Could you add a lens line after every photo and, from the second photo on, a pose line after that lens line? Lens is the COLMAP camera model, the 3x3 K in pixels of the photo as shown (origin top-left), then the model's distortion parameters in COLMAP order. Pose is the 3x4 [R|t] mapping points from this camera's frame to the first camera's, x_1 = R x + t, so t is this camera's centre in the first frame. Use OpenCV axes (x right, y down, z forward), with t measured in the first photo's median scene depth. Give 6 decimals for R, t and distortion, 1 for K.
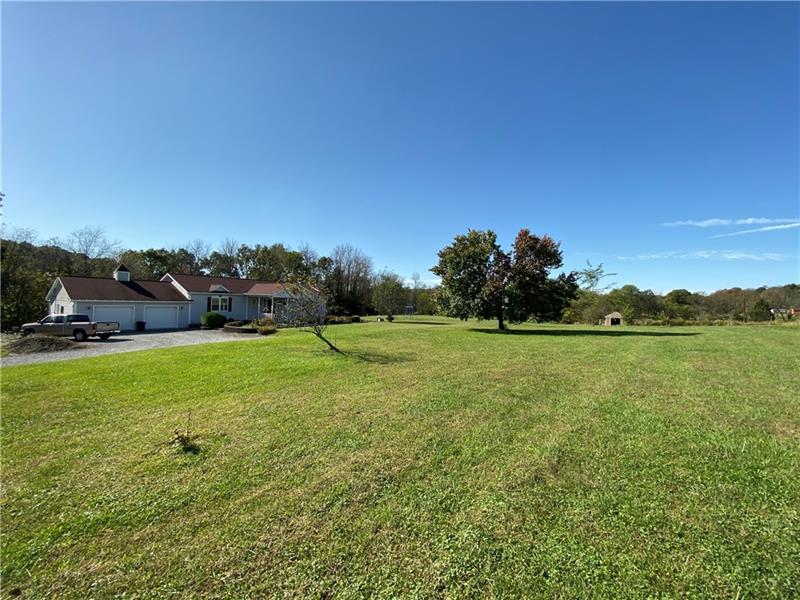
lens RADIAL K [[321.7, 0, 402.4], [0, 321.7, 301.3], [0, 0, 1]] dist [0.032705, -0.025633]
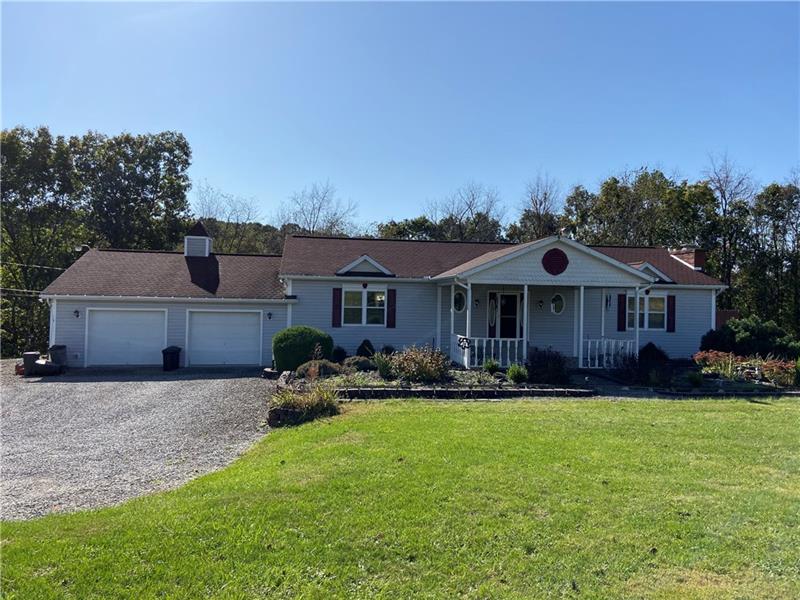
lens RADIAL K [[606.6, 0, 400.0], [0, 606.6, 300.0], [0, 0, 1]] dist [0.076244, -0.079783]
pose [[0.666236, -0.015051, -0.745589, -0.021104], [-0.001738, 0.999762, -0.021734, 0.013140], [0.745739, 0.015776, 0.666052, 0.482798]]
